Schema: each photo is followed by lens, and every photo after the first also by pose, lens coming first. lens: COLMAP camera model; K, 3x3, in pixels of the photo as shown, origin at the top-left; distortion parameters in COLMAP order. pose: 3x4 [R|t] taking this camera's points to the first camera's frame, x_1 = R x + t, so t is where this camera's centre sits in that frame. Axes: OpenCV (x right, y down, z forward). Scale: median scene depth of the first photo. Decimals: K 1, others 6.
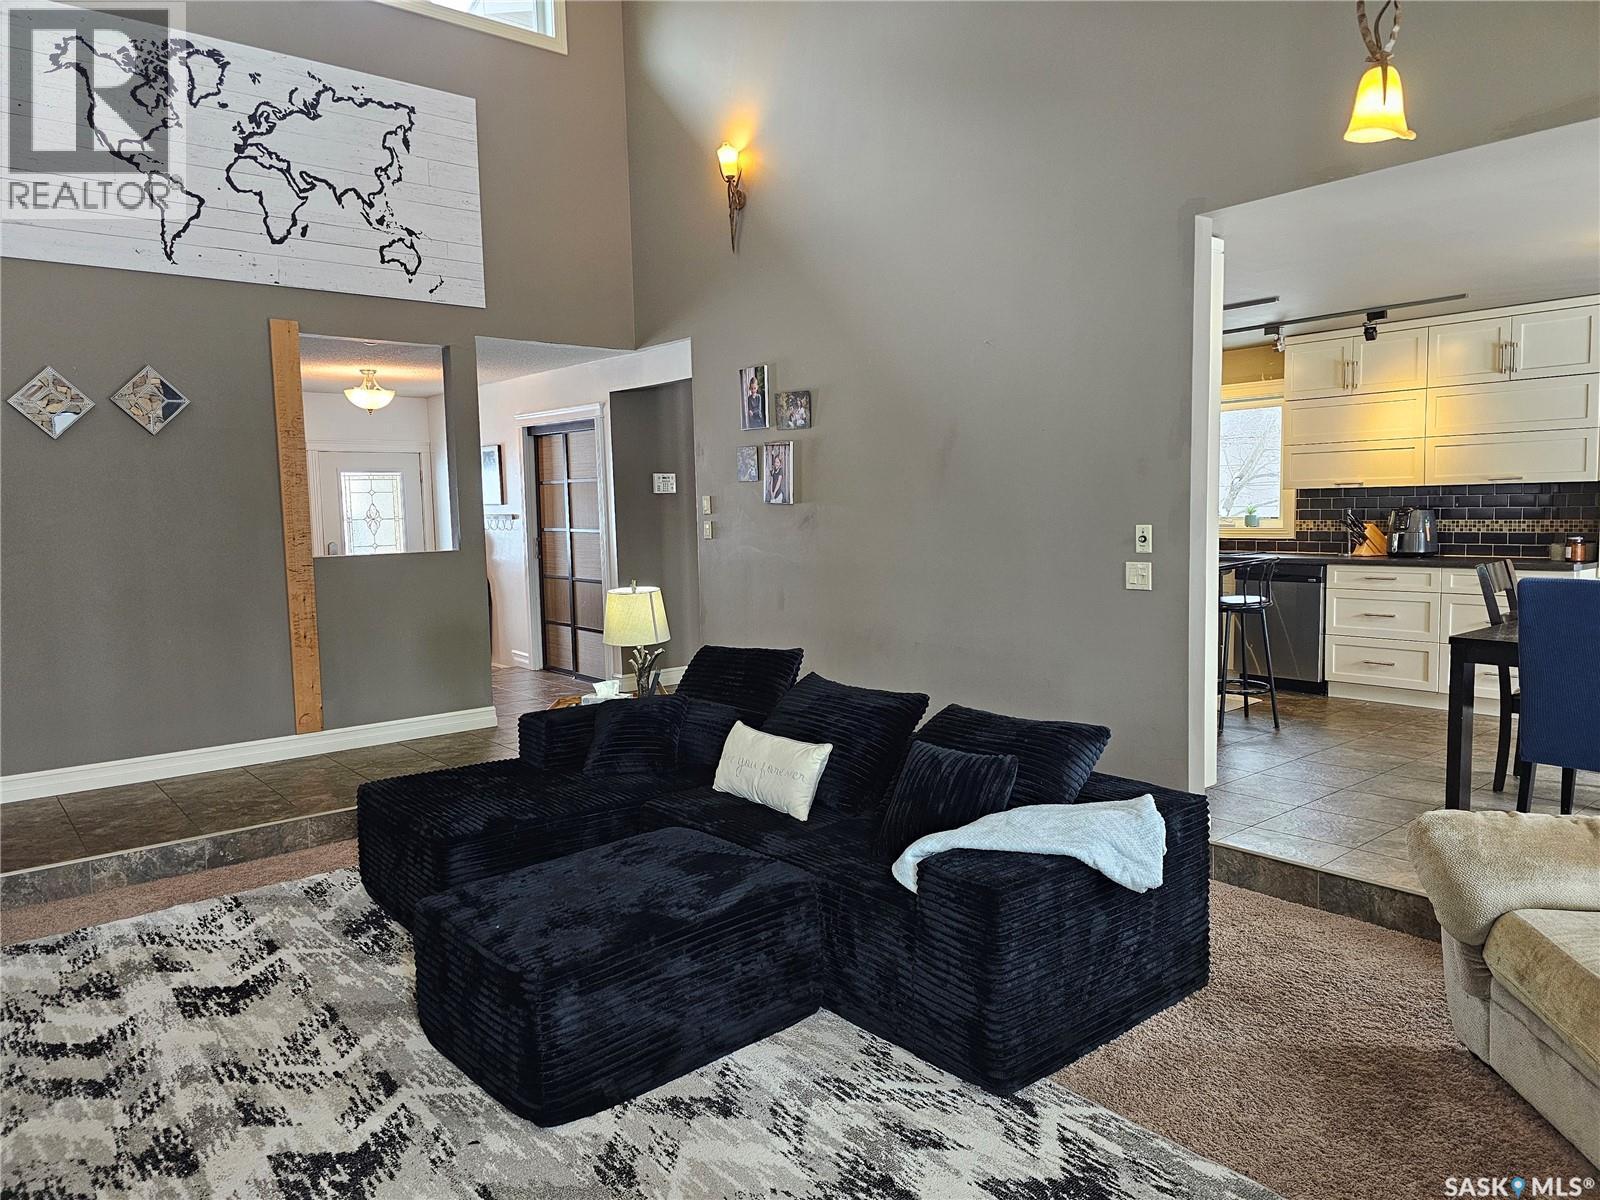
lens RADIAL K [[1087.3, 0, 794.0], [0, 1087.3, 593.4], [0, 0, 1]] dist [0.055548, -0.052516]
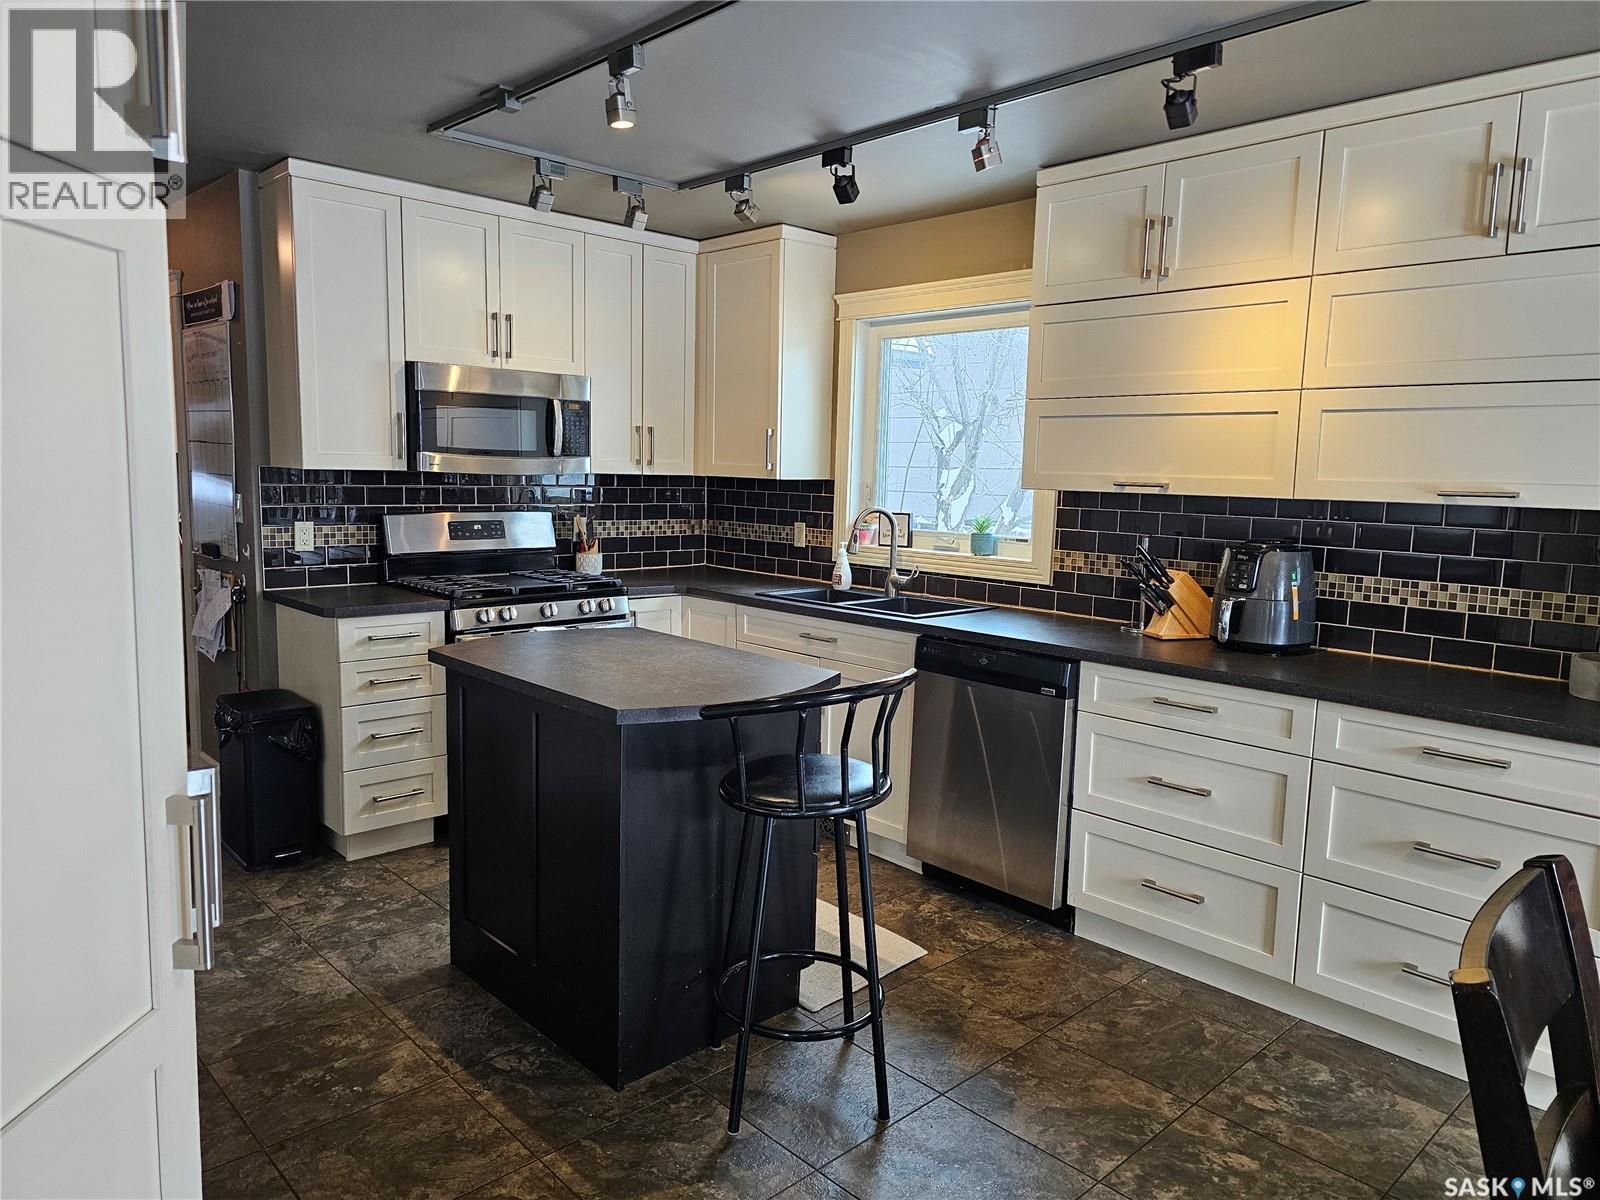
lens RADIAL K [[1087.3, 0, 794.0], [0, 1087.3, 593.4], [0, 0, 1]] dist [0.055548, -0.052516]
pose [[0.996073, 0.040785, 0.078582, 0.329364], [-0.043492, 0.998507, 0.033058, -0.063816], [-0.077116, -0.036346, 0.996359, 0.557632]]
